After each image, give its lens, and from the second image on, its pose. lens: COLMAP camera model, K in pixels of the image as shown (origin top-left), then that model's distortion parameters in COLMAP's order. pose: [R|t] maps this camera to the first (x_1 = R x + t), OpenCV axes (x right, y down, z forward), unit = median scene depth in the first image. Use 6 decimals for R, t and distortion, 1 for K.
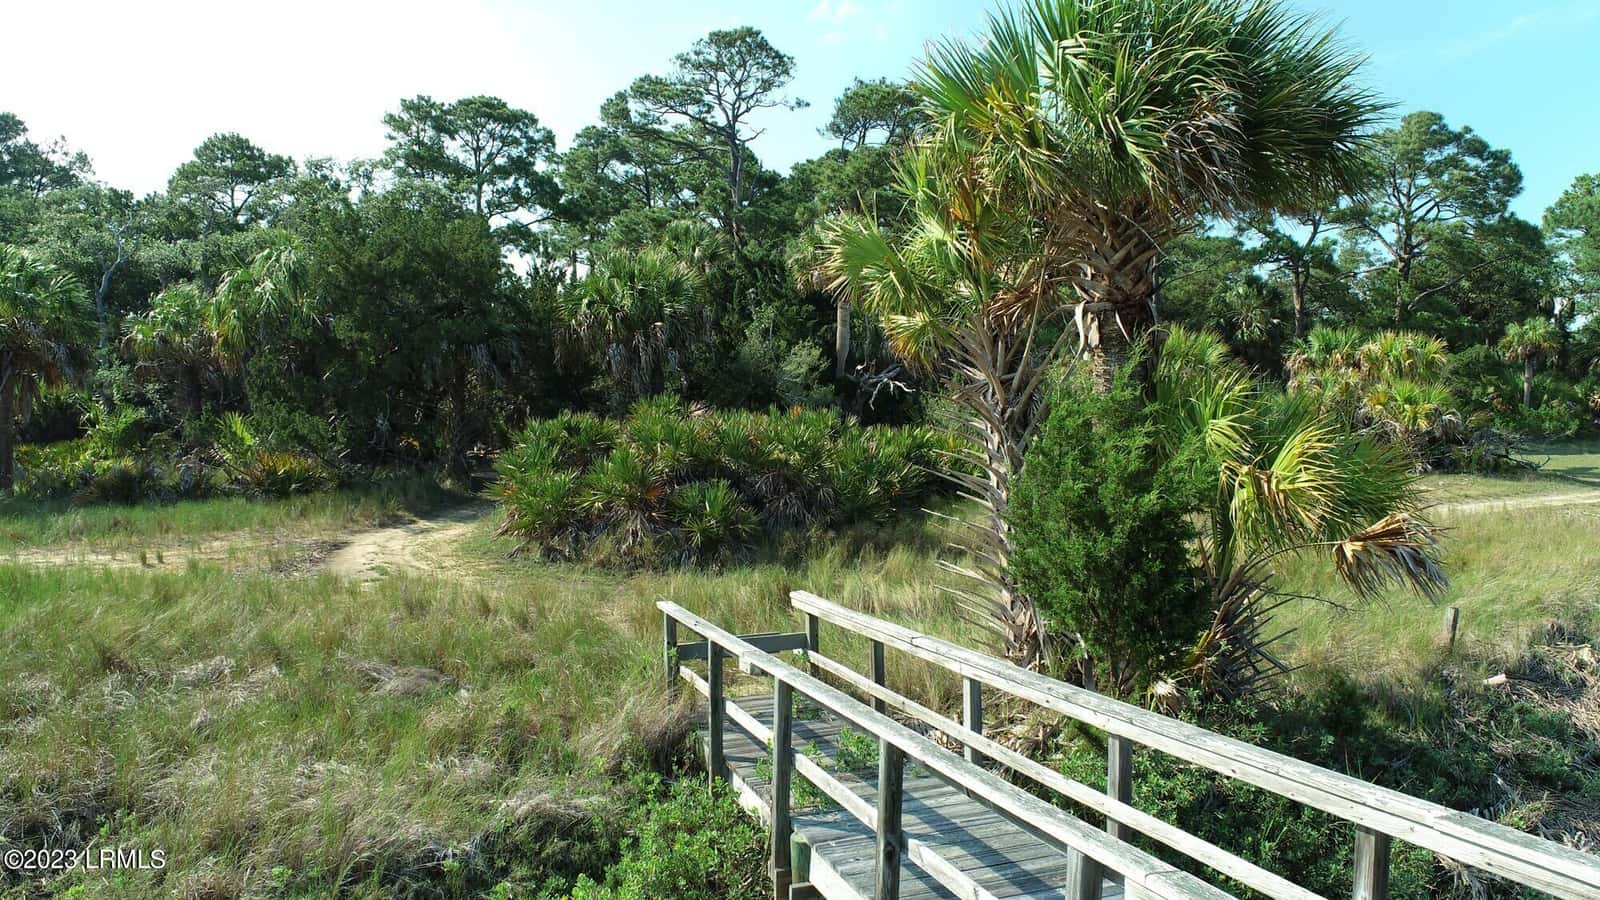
lens RADIAL K [[1116.2, 0, 800.0], [0, 1116.2, 450.0], [0, 0, 1]] dist [0.006546, 0.004409]
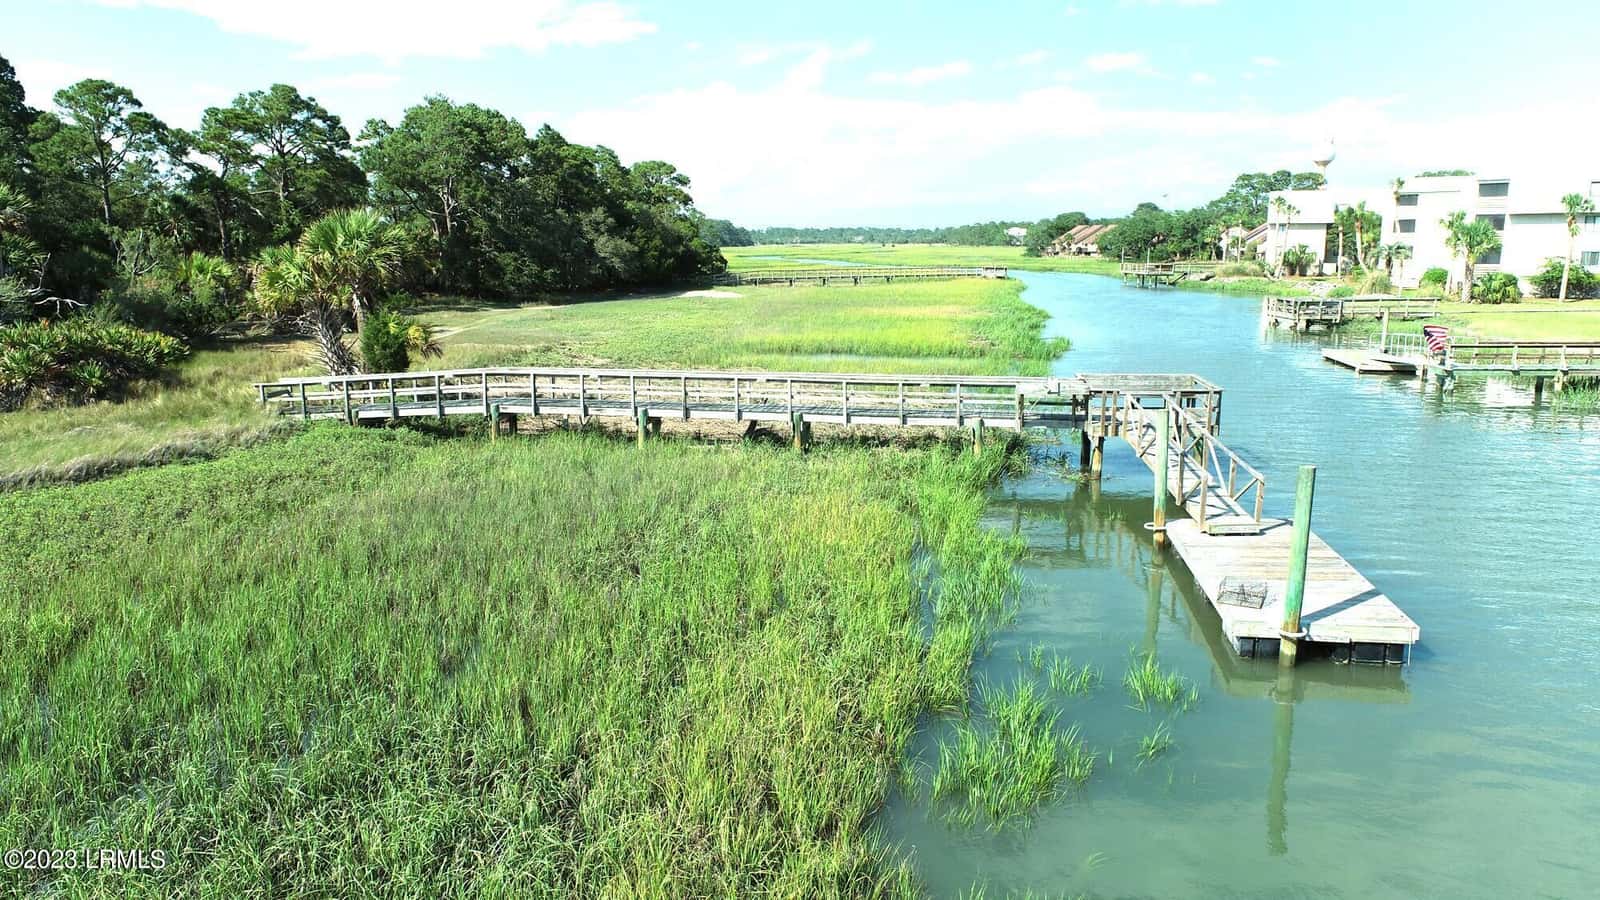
lens RADIAL K [[1116.2, 0, 800.0], [0, 1116.2, 450.0], [0, 0, 1]] dist [0.006546, 0.004409]
pose [[0.554285, -0.151510, 0.818421, -0.326854], [0.054635, 0.987795, 0.145864, -0.009890], [-0.830532, -0.036136, 0.555797, -0.372272]]
